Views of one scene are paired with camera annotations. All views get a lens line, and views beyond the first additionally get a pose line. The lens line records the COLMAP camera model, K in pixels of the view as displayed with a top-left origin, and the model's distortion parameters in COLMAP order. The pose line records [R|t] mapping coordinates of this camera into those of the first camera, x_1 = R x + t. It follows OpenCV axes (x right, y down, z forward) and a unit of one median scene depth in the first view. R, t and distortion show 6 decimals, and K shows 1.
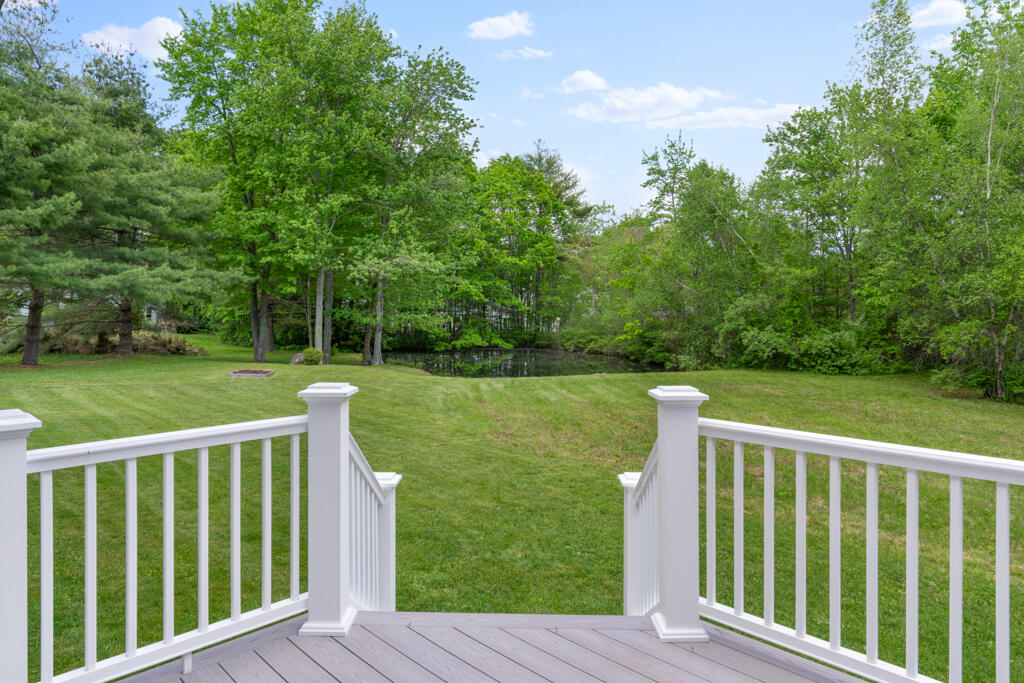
lens RADIAL K [[664.4, 0, 512.5], [0, 664.4, 309.7], [0, 0, 1]] dist [0.000267, 0.003033]
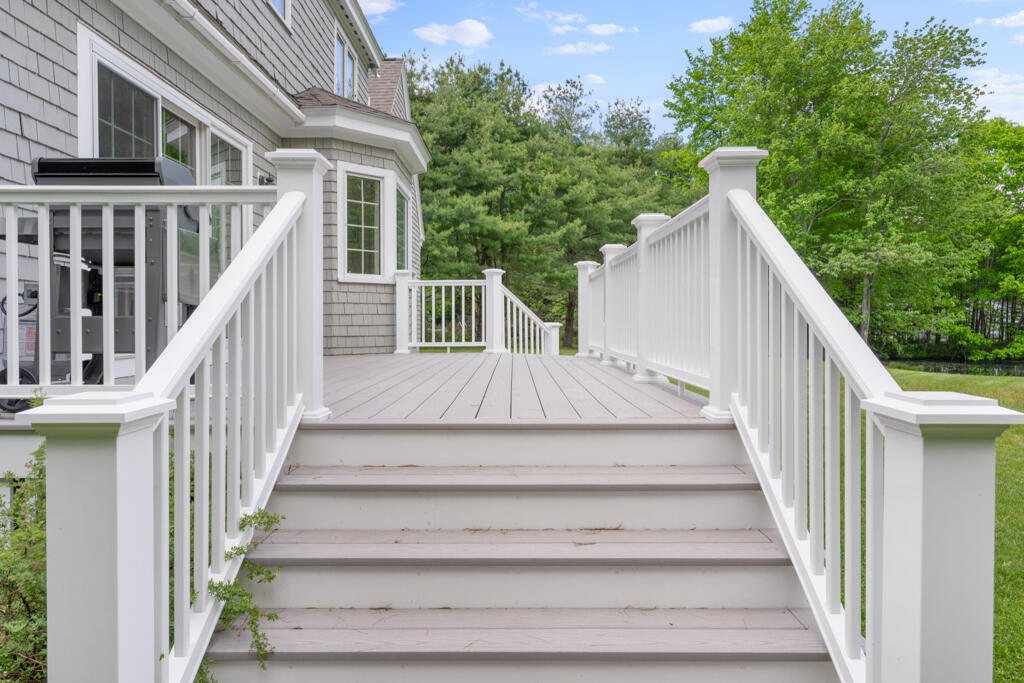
lens RADIAL K [[716.7, 0, 512.2], [0, 716.7, 338.1], [0, 0, 1]] dist [-0.003230, -0.007274]
pose [[0.706796, 0.006224, -0.707390, 0.190695], [0.001547, 0.999945, 0.010343, 0.036358], [0.707416, -0.008405, 0.706748, -0.109672]]
